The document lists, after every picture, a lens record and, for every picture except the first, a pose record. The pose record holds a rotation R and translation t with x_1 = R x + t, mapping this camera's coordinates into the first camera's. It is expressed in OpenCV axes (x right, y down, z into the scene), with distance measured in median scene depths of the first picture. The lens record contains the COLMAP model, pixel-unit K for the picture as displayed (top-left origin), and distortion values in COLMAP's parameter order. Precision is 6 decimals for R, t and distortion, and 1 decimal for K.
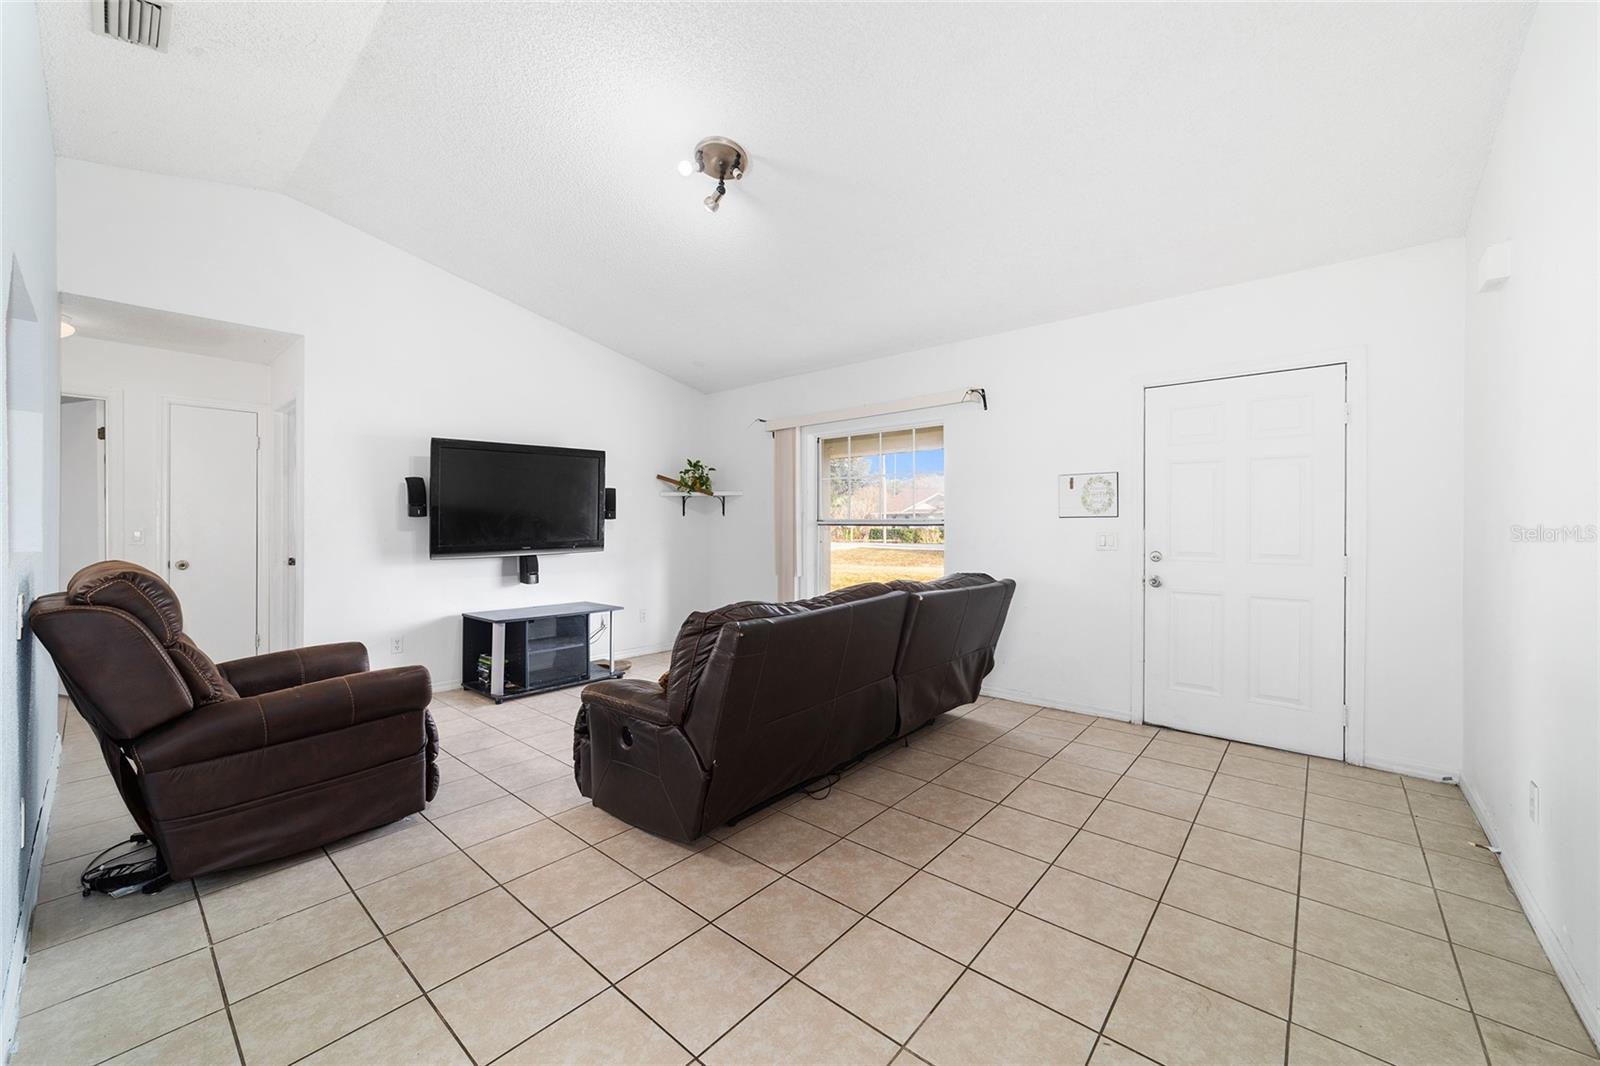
lens RADIAL K [[615.4, 0, 797.2], [0, 615.4, 525.7], [0, 0, 1]] dist [-0.017946, 0.007923]
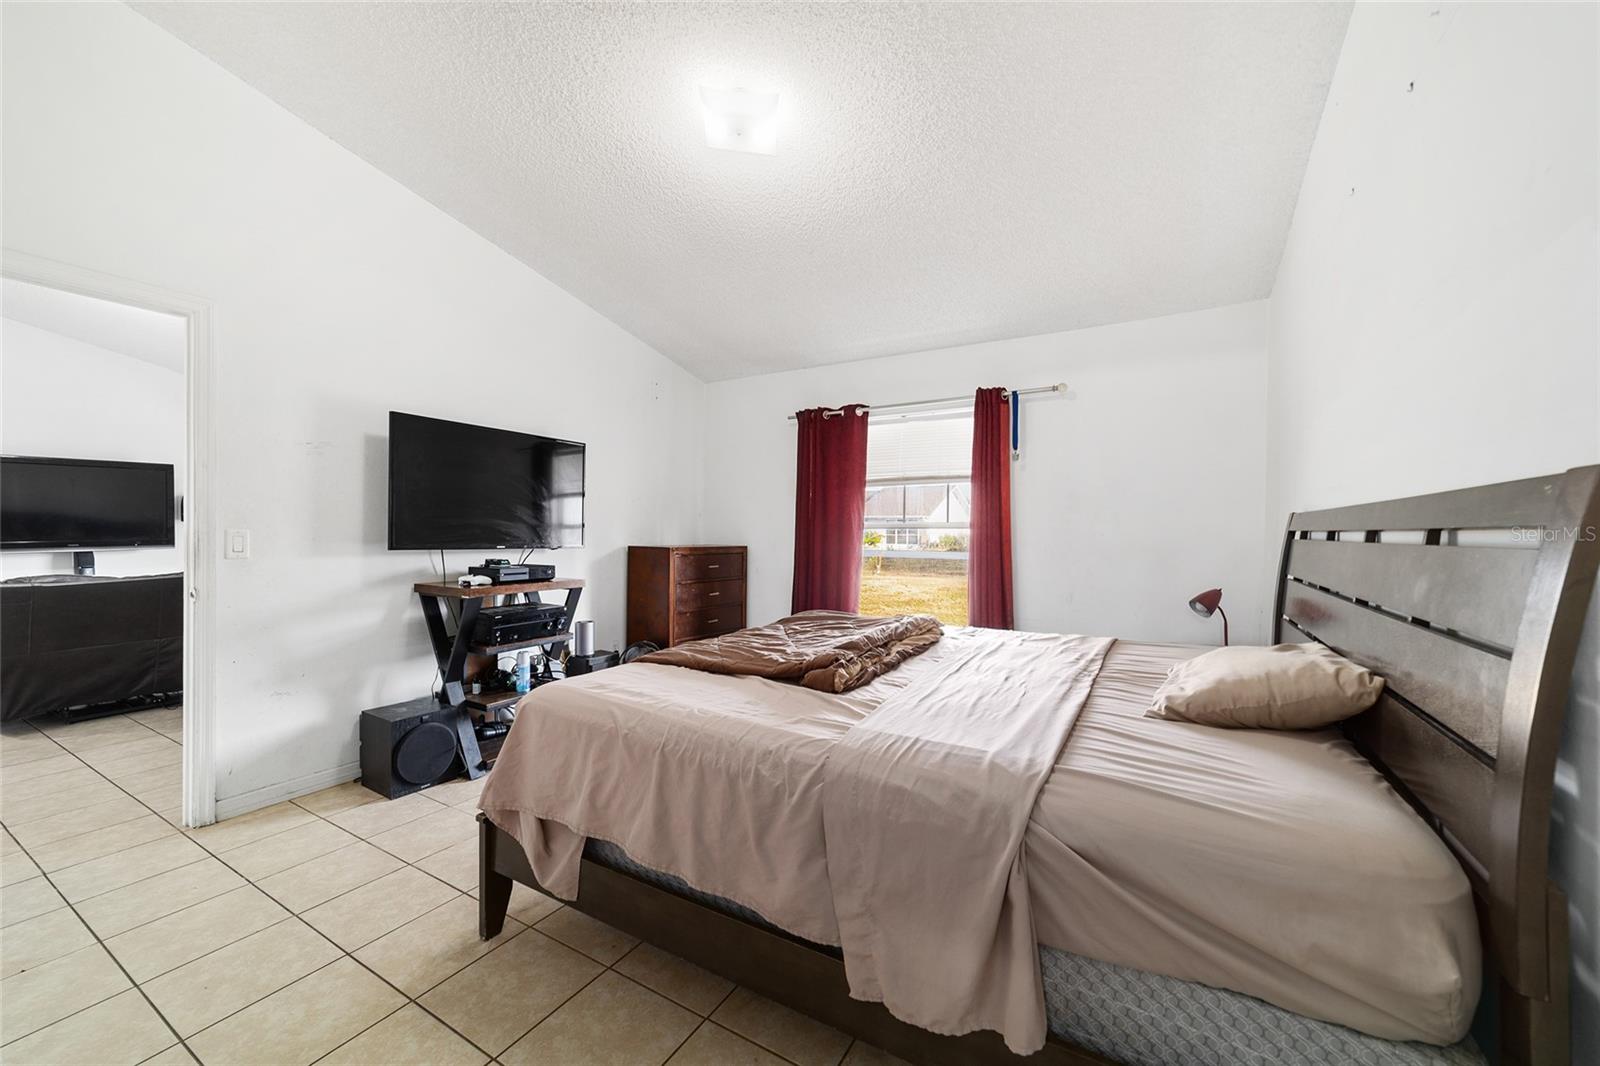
lens RADIAL K [[615.4, 0, 797.2], [0, 615.4, 525.7], [0, 0, 1]] dist [-0.017946, 0.007923]
pose [[0.982872, 0.000704, 0.184289, 0.873558], [0.000250, 0.999987, -0.005156, 0.005980], [-0.184290, 0.005114, 0.982859, -0.520509]]
